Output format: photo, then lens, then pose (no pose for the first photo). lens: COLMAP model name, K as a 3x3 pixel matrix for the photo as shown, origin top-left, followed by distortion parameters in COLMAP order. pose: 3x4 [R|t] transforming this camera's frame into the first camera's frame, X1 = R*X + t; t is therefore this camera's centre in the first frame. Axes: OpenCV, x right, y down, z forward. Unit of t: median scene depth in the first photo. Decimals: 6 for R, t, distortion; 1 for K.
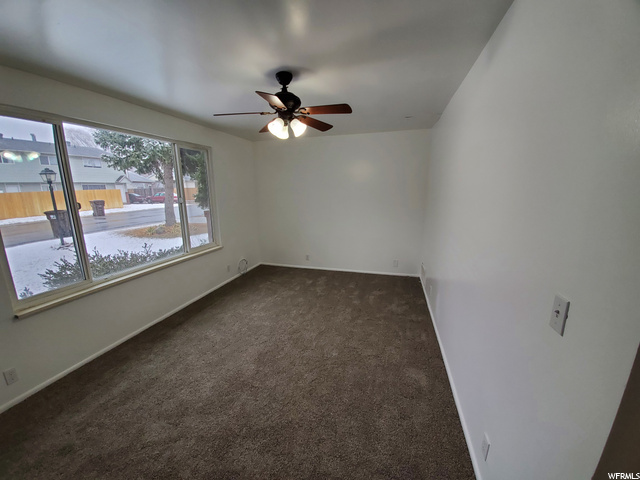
lens RADIAL K [[253.4, 0, 316.7], [0, 253.4, 241.5], [0, 0, 1]] dist [-0.000732, -0.000085]
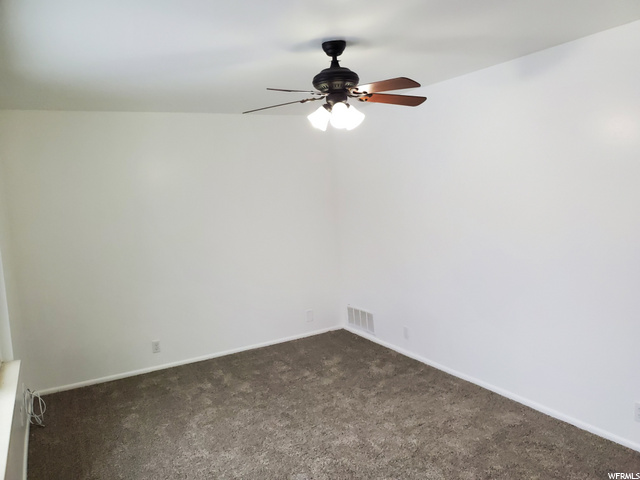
lens RADIAL K [[503.5, 0, 320.0], [0, 503.5, 240.0], [0, 0, 1]] dist [-0.002859, -0.000159]
pose [[0.712002, -0.113213, 0.692990, -0.760568], [0.198316, 0.979159, -0.043792, -0.056140], [-0.673590, 0.168611, 0.719616, 0.089106]]
